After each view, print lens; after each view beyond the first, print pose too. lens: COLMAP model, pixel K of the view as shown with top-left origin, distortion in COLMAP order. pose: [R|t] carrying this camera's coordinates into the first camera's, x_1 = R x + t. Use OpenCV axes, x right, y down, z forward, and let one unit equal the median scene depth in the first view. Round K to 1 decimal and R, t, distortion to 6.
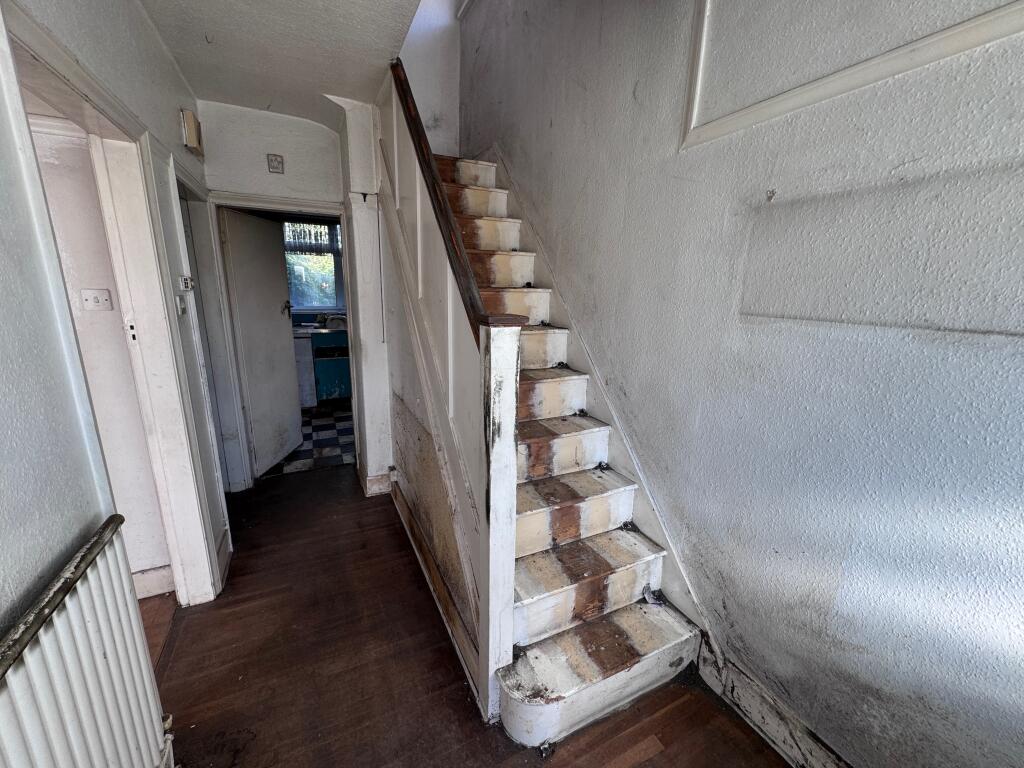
lens RADIAL K [[405.7, 0, 510.3], [0, 405.7, 383.7], [0, 0, 1]] dist [-0.000717, 0.000108]
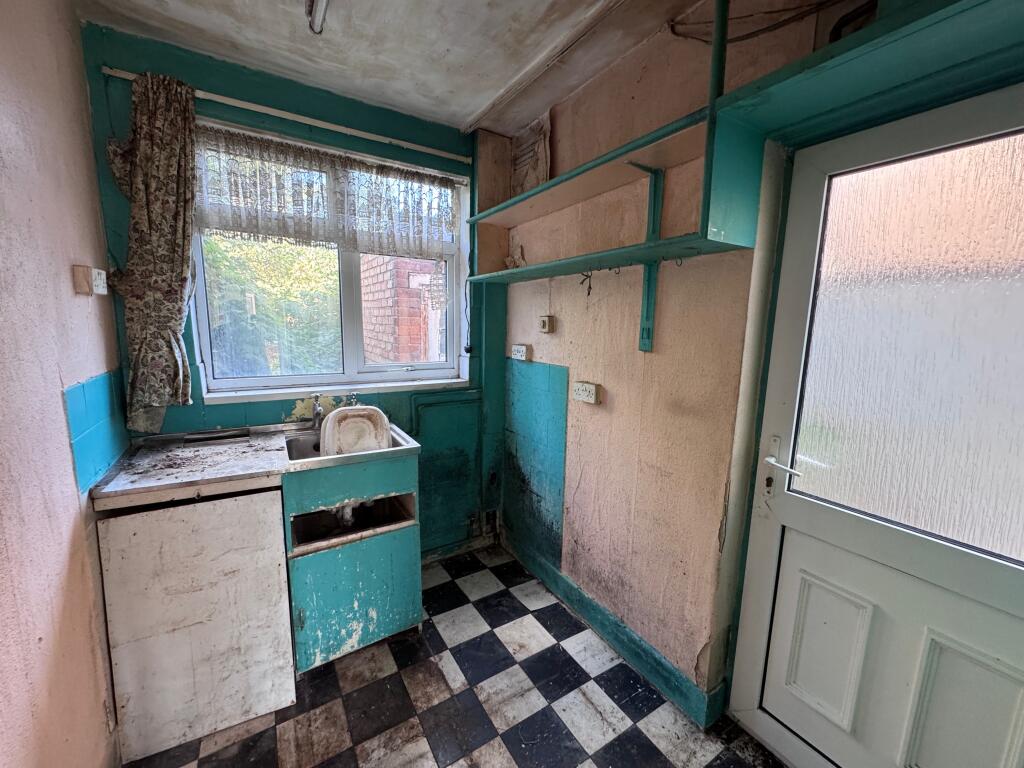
lens RADIAL K [[405.7, 0, 510.1], [0, 405.7, 385.9], [0, 0, 1]] dist [-0.000717, 0.000108]
pose [[0.995506, -0.017264, 0.093116, -0.323088], [0.024316, 0.996877, -0.075136, -0.155870], [-0.091528, 0.077063, 0.992816, 0.629318]]
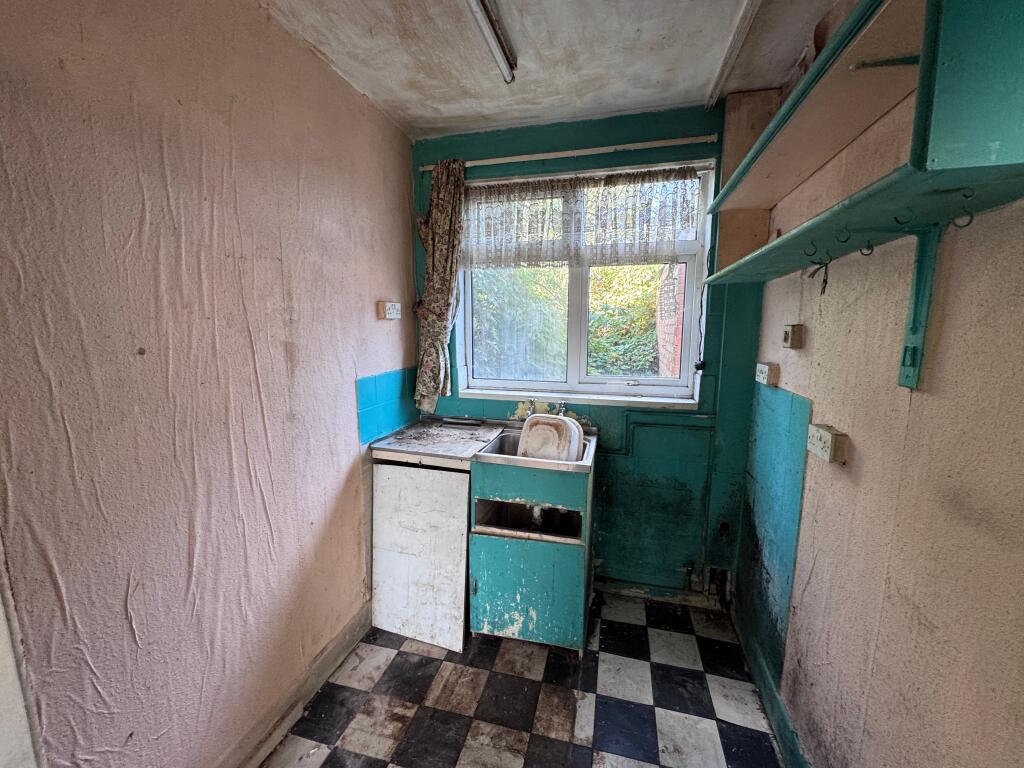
lens RADIAL K [[405.7, 0, 513.0], [0, 405.7, 386.0], [0, 0, 1]] dist [-0.000717, 0.000108]
pose [[0.754724, 0.076373, -0.651582, -0.205218], [-0.137393, 0.989576, -0.043153, -0.173720], [0.641495, 0.122091, 0.757350, 0.687898]]
